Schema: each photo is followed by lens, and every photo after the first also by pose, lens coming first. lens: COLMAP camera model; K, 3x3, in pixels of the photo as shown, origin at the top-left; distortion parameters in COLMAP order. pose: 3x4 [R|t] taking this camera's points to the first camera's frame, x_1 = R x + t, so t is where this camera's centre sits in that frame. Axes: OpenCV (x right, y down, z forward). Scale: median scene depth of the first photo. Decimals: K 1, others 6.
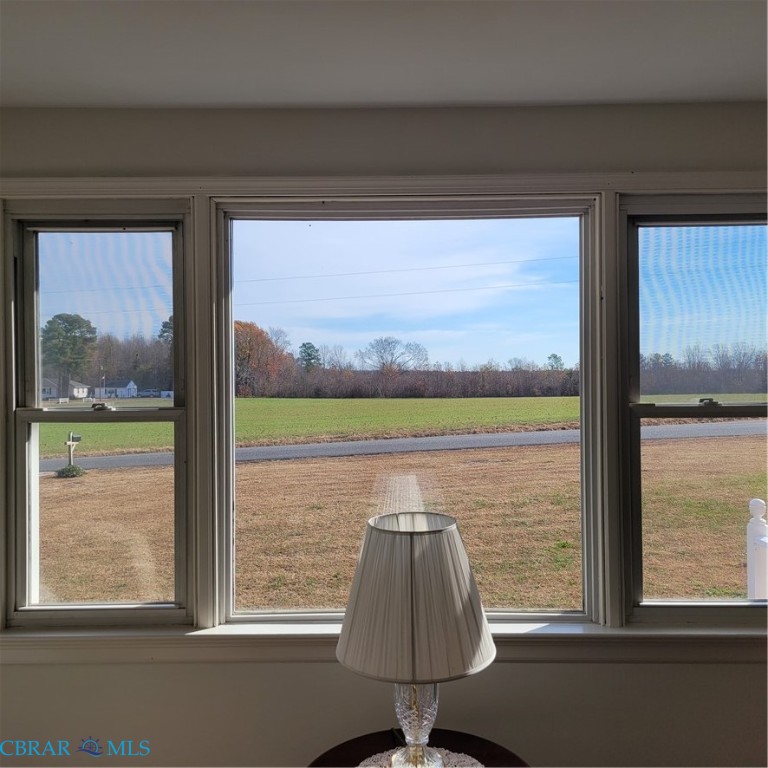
lens RADIAL K [[765.6, 0, 384.0], [0, 765.6, 384.0], [0, 0, 1]] dist [0.061657, -0.000760]
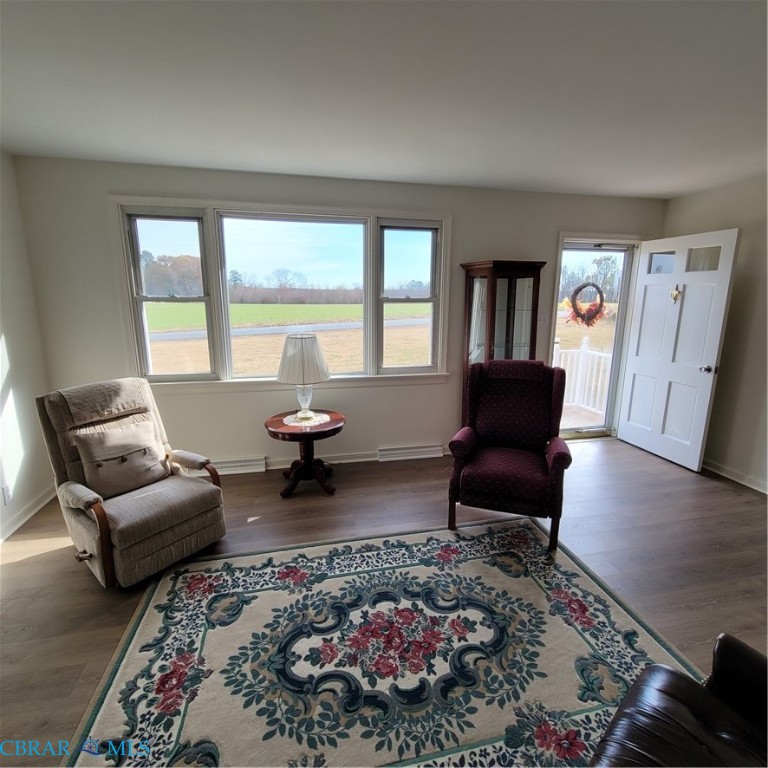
lens RADIAL K [[417.0, 0, 381.3], [0, 417.0, 384.6], [0, 0, 1]] dist [-0.002512, 0.001970]
pose [[0.973710, -0.032855, 0.225411, -0.026014], [-0.014346, 0.978735, 0.204625, 0.026707], [-0.227341, -0.202479, 0.952533, -0.484664]]
